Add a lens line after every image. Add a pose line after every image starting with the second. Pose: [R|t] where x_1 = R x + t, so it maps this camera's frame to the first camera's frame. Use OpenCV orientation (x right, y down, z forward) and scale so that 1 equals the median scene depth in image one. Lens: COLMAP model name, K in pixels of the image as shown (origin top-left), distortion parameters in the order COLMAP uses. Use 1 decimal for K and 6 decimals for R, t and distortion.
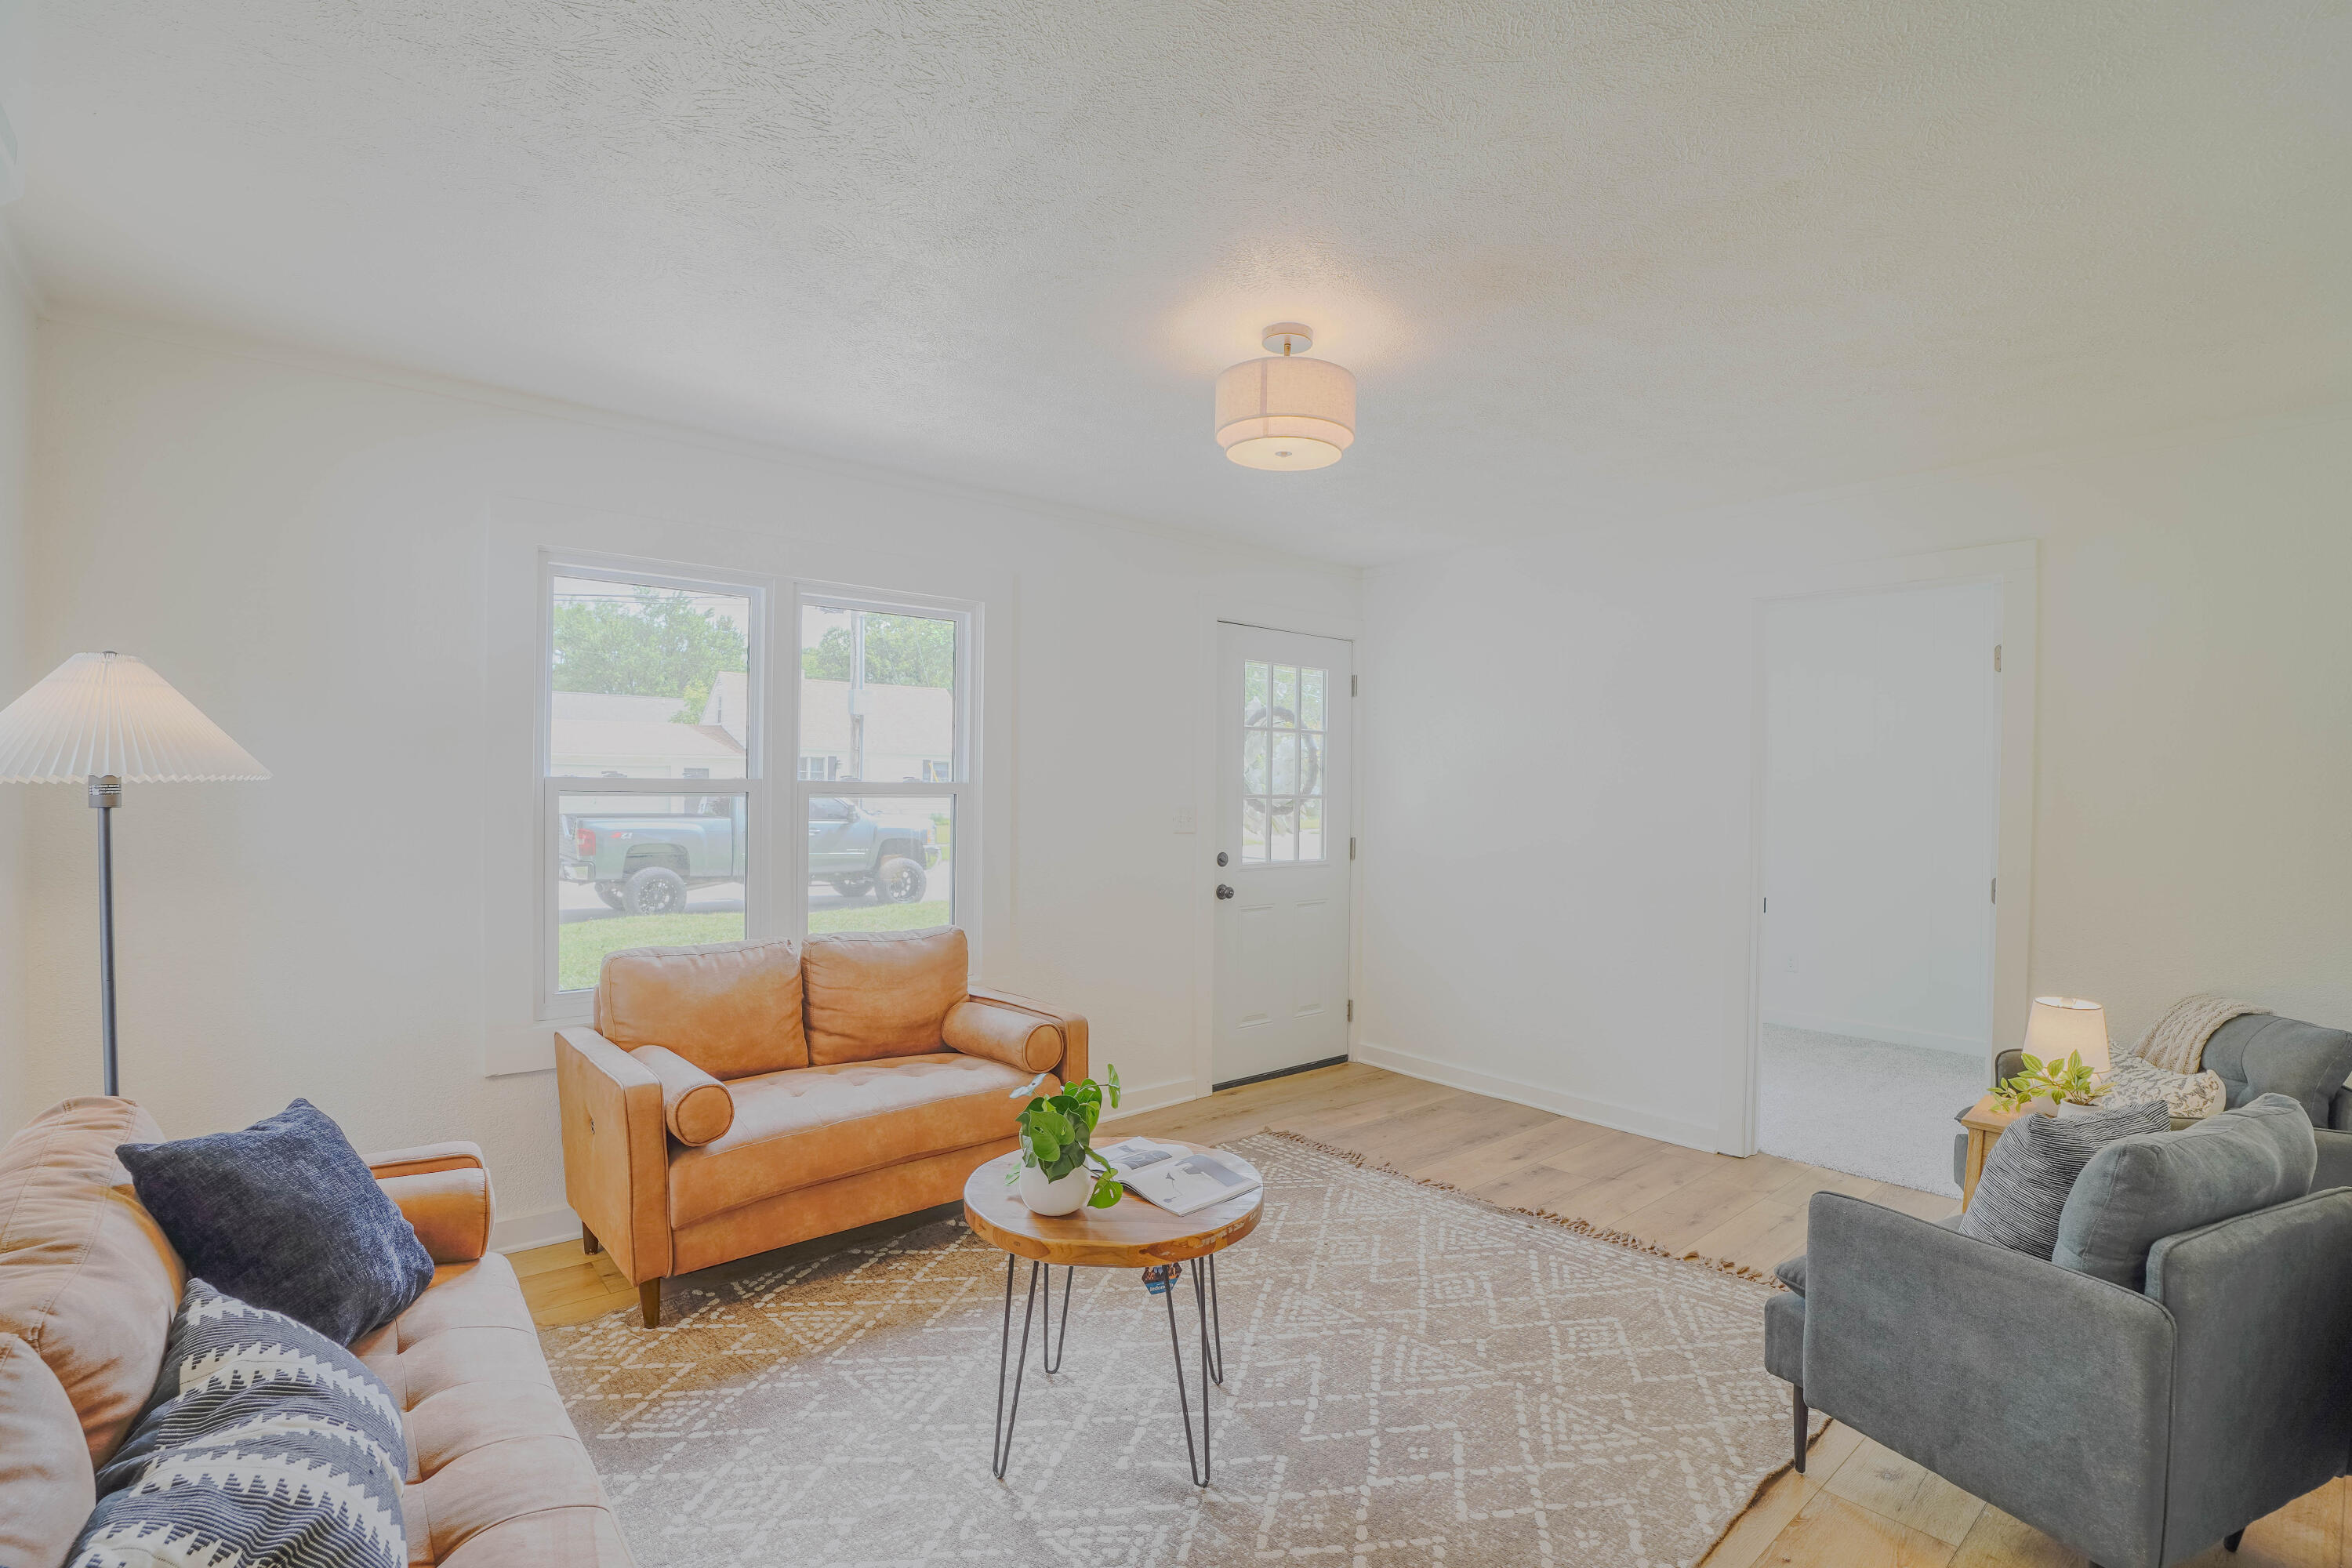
lens RADIAL K [[1090.0, 0, 1176.0], [0, 1090.0, 784.0], [0, 0, 1]] dist [-0.072201, 0.019578]
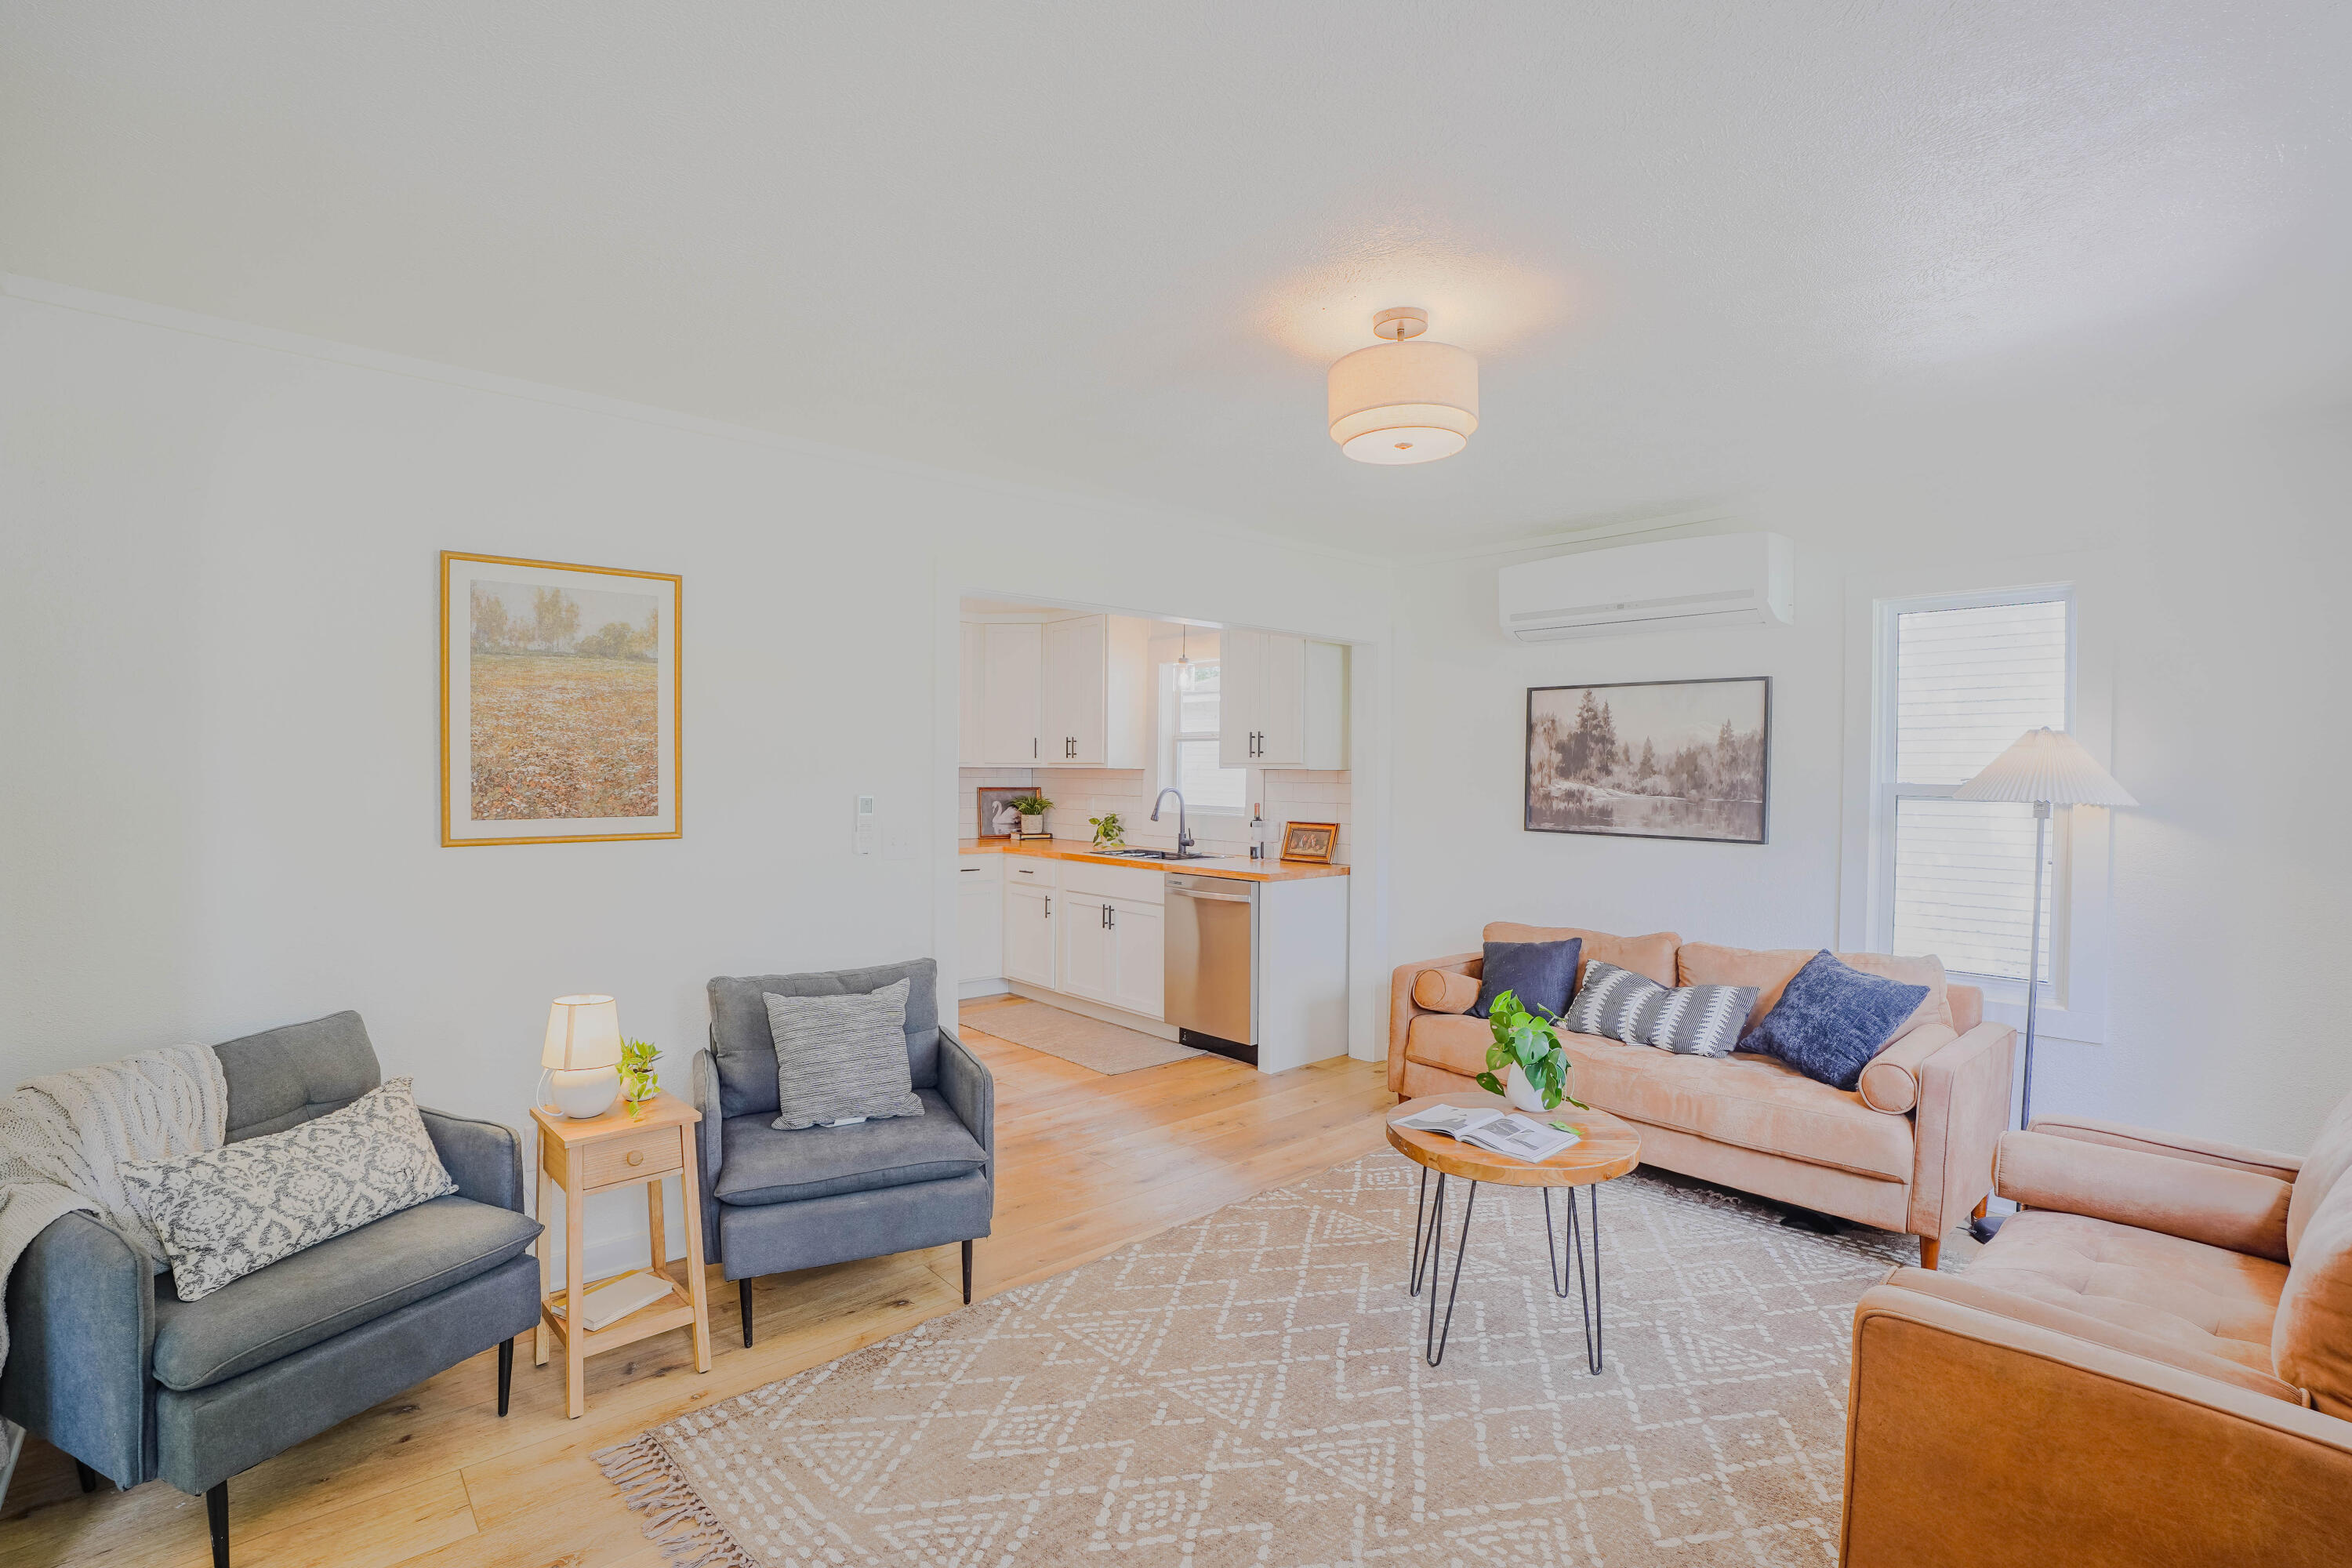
lens RADIAL K [[1090.0, 0, 1176.0], [0, 1090.0, 784.0], [0, 0, 1]] dist [-0.072201, 0.019578]
pose [[-0.999534, -0.022225, -0.020940, 0.311059], [-0.022483, 0.999673, 0.012185, -0.017025], [0.020662, 0.012650, -0.999706, 1.939724]]
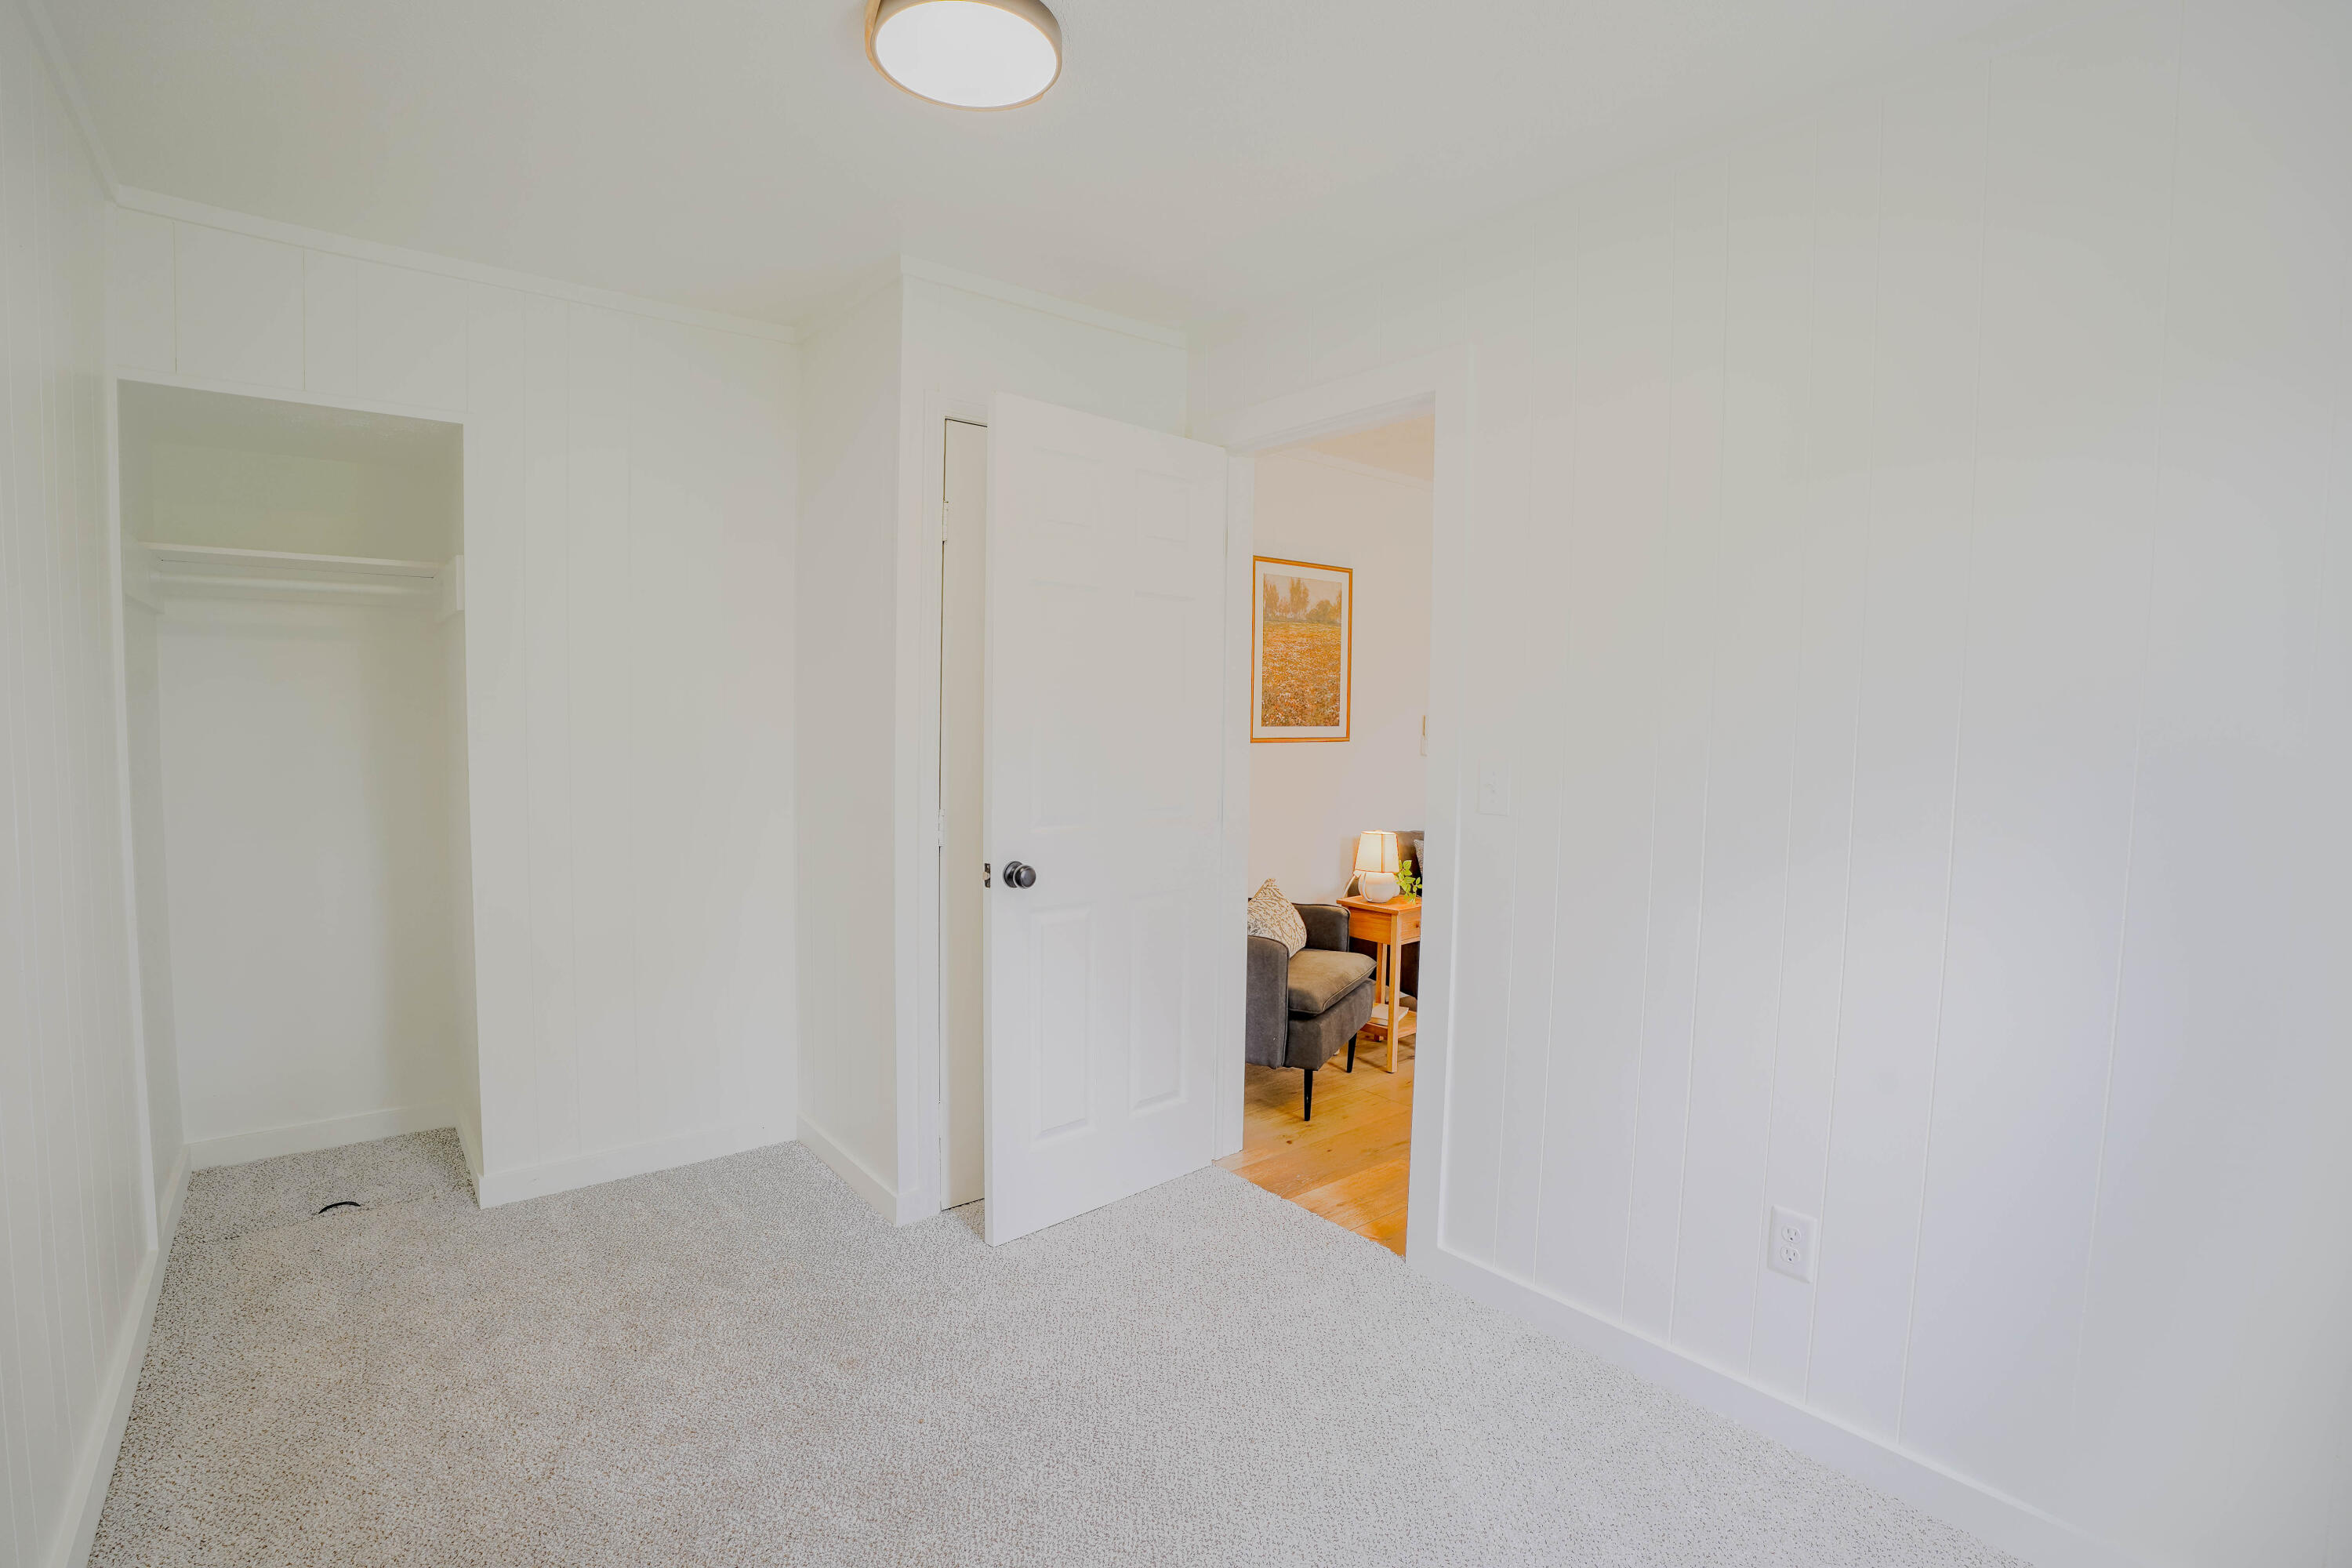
lens RADIAL K [[1090.0, 0, 1176.0], [0, 1090.0, 784.0], [0, 0, 1]] dist [-0.072201, 0.019578]
pose [[-0.999172, -0.035815, 0.019290, 1.099859], [-0.034331, 0.996783, 0.072421, 0.019292], [-0.021822, 0.071699, -0.997188, 2.609712]]
